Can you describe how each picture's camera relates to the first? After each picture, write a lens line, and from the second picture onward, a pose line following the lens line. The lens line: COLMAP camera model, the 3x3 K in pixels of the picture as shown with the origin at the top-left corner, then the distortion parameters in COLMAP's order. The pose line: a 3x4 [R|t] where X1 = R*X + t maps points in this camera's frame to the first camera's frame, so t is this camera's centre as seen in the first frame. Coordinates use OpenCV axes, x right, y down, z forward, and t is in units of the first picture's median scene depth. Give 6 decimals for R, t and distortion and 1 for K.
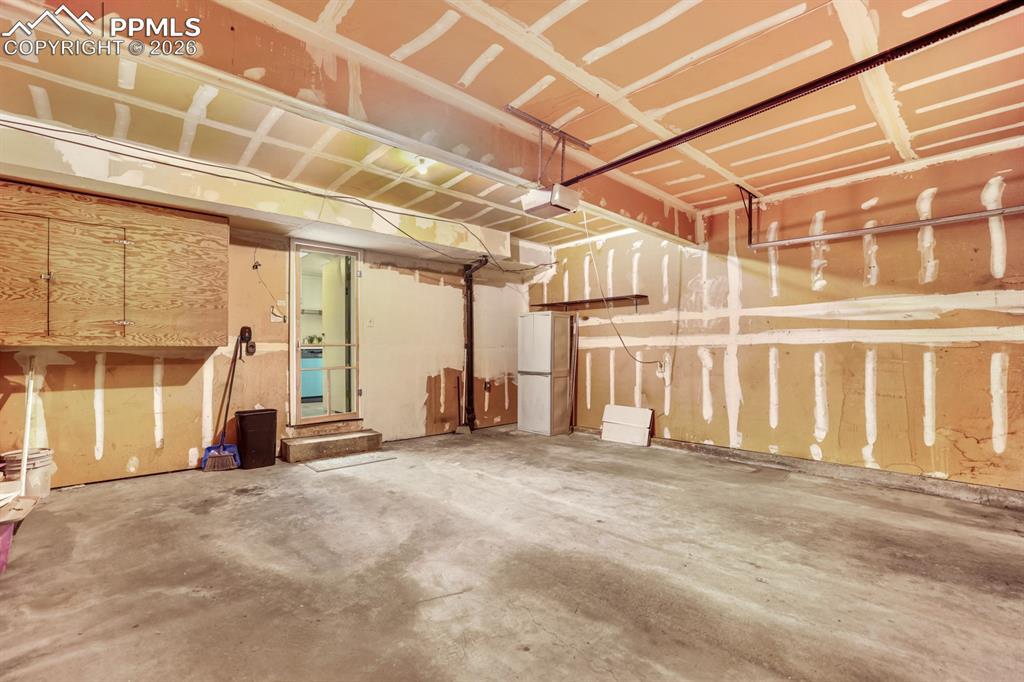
lens RADIAL K [[446.3, 0, 505.1], [0, 446.3, 353.3], [0, 0, 1]] dist [-0.039120, 0.009835]
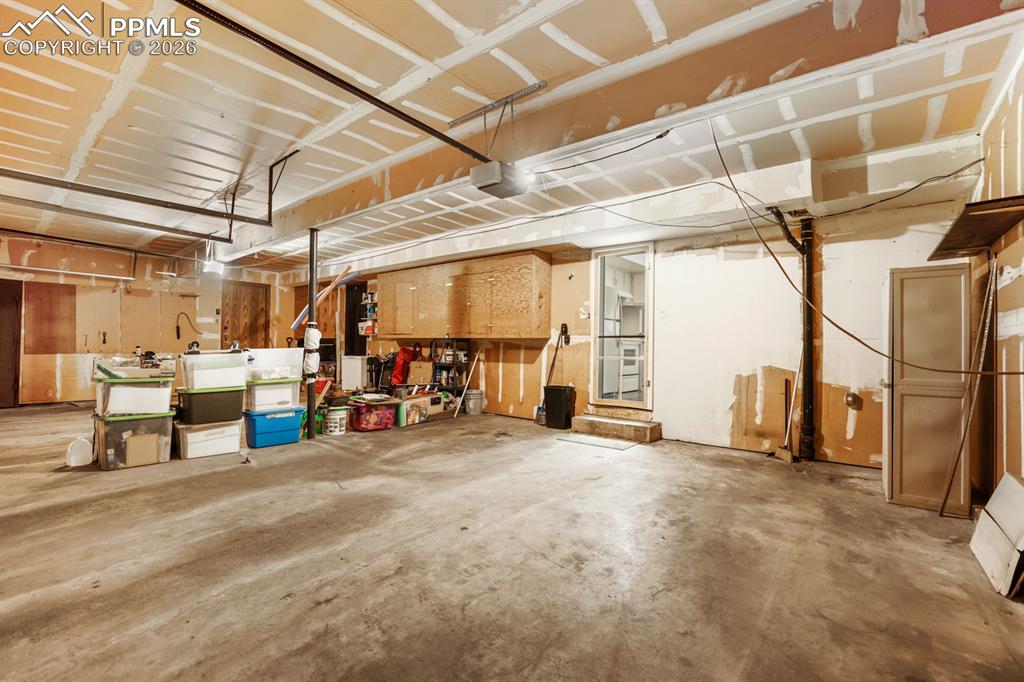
lens RADIAL K [[446.3, 0, 506.0], [0, 446.3, 342.0], [0, 0, 1]] dist [-0.039120, 0.009835]
pose [[0.149529, -0.000088, -0.988757, 0.820370], [-0.017414, 0.999845, -0.002723, 0.003095], [0.988604, 0.017625, 0.149505, 0.697755]]
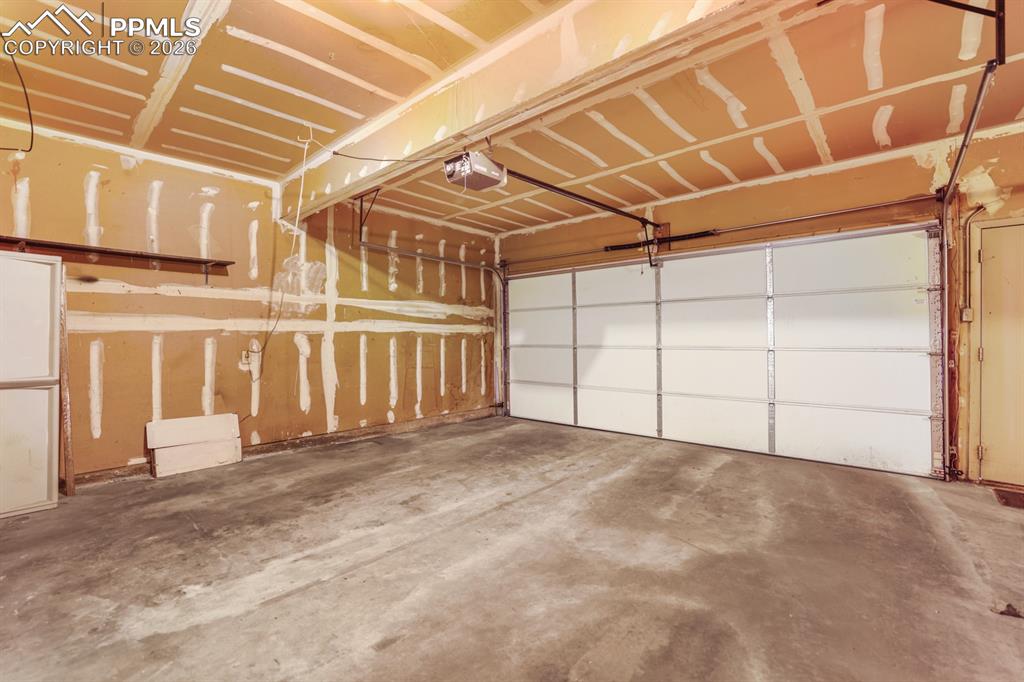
lens RADIAL K [[446.3, 0, 503.2], [0, 446.3, 333.7], [0, 0, 1]] dist [-0.039120, 0.009835]
pose [[-0.090878, 0.012460, 0.995784, -0.644817], [0.004675, 0.999916, -0.012085, 0.000028], [-0.995851, 0.003557, -0.090928, 0.822090]]
